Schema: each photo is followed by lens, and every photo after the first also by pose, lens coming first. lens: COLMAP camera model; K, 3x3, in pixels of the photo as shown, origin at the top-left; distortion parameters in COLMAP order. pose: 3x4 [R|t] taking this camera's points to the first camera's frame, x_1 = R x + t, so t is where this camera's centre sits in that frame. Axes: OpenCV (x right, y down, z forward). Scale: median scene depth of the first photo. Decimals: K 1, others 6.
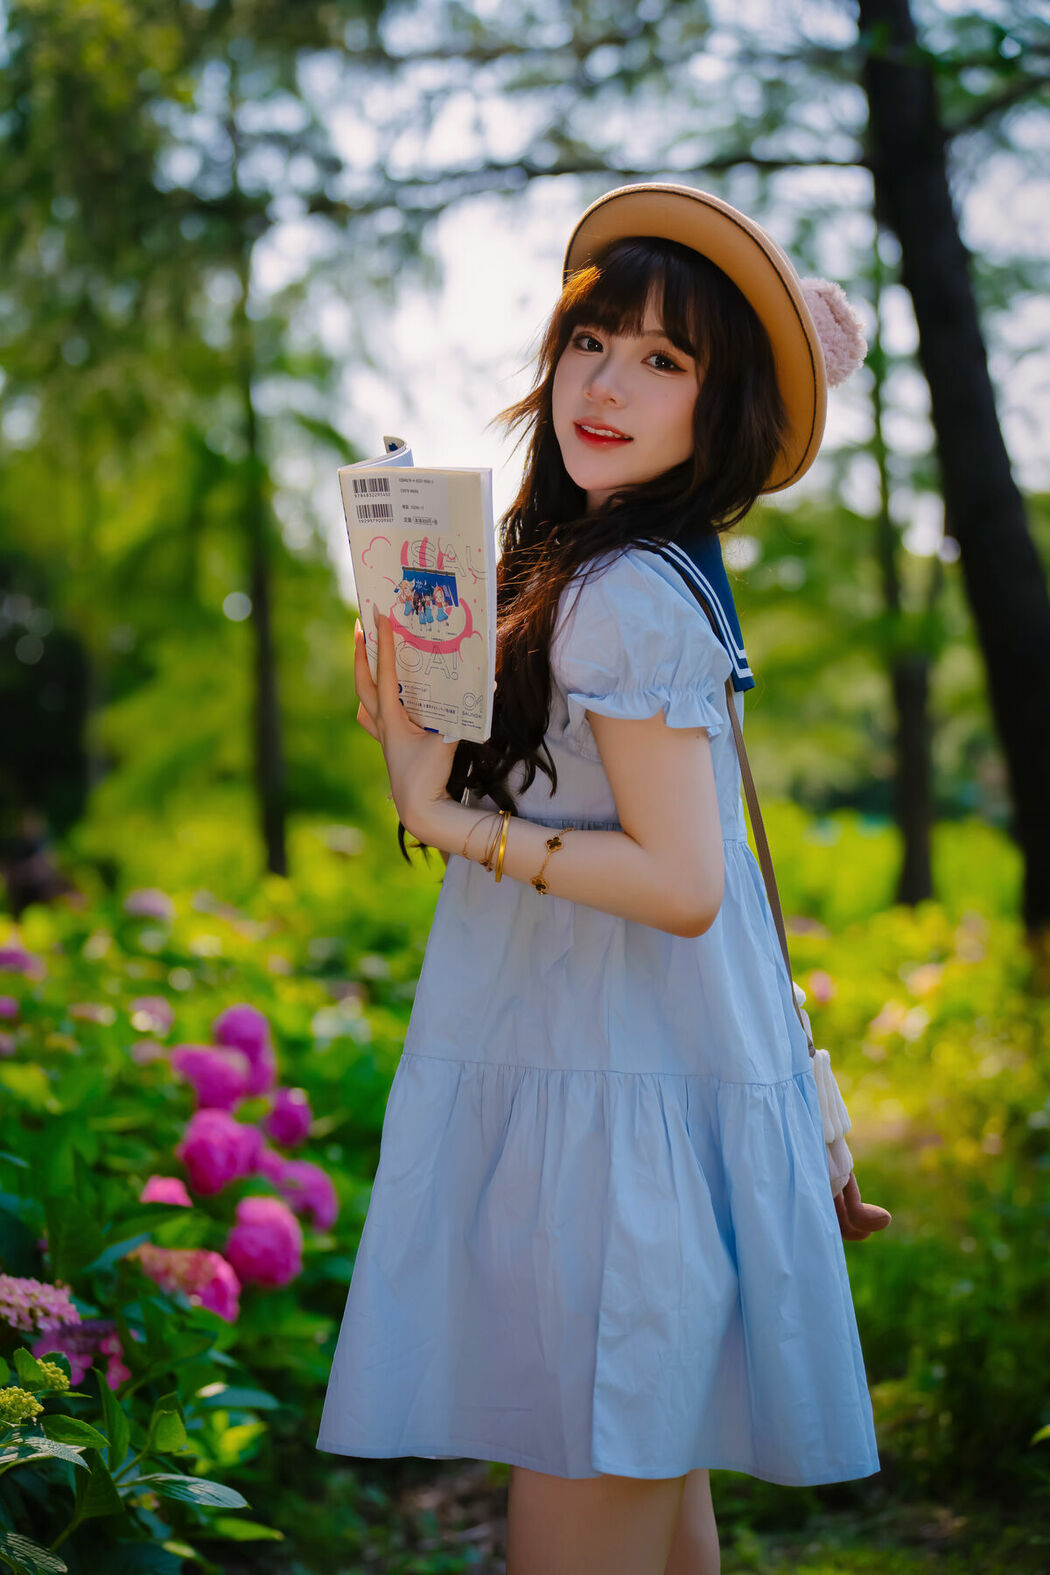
lens RADIAL K [[2954.8, 0, 525.0], [0, 2954.8, 787.5], [0, 0, 1]] dist [0.072531, -0.364332]
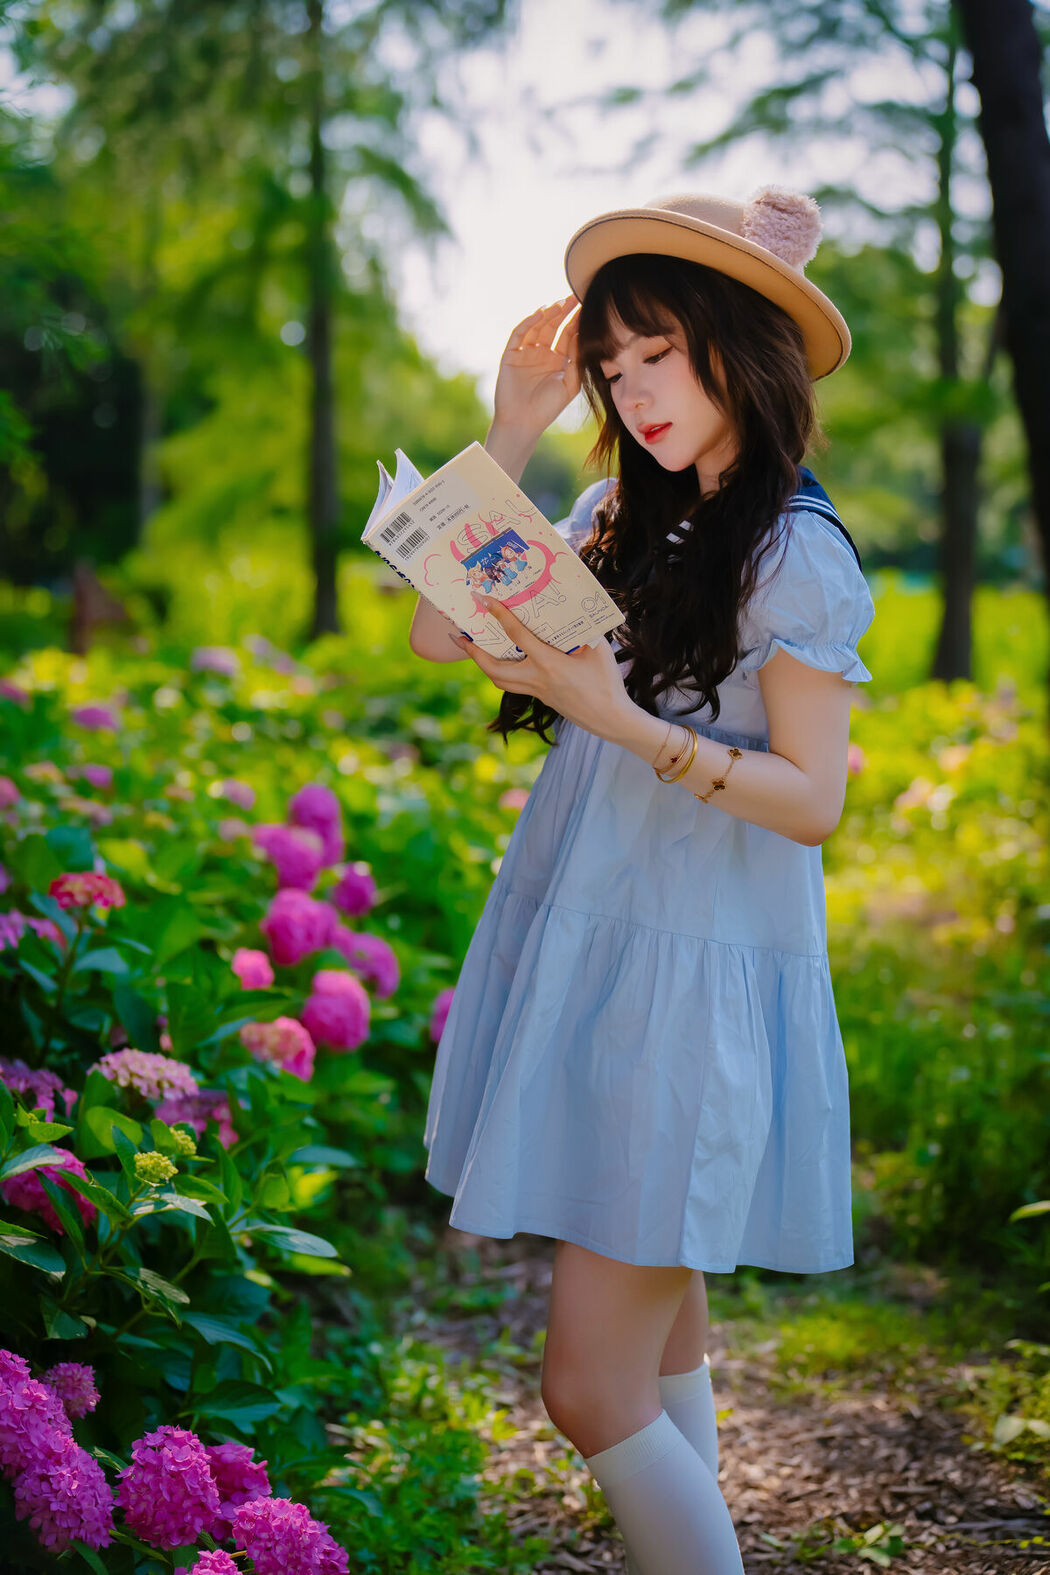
lens RADIAL K [[2954.8, 0, 525.0], [0, 2954.8, 787.5], [0, 0, 1]] dist [0.072531, -0.364332]
pose [[0.998890, 0.045788, -0.011083, -0.007377], [-0.044590, 0.994830, 0.091239, -0.032029], [0.015203, -0.090644, 0.995767, -0.095420]]
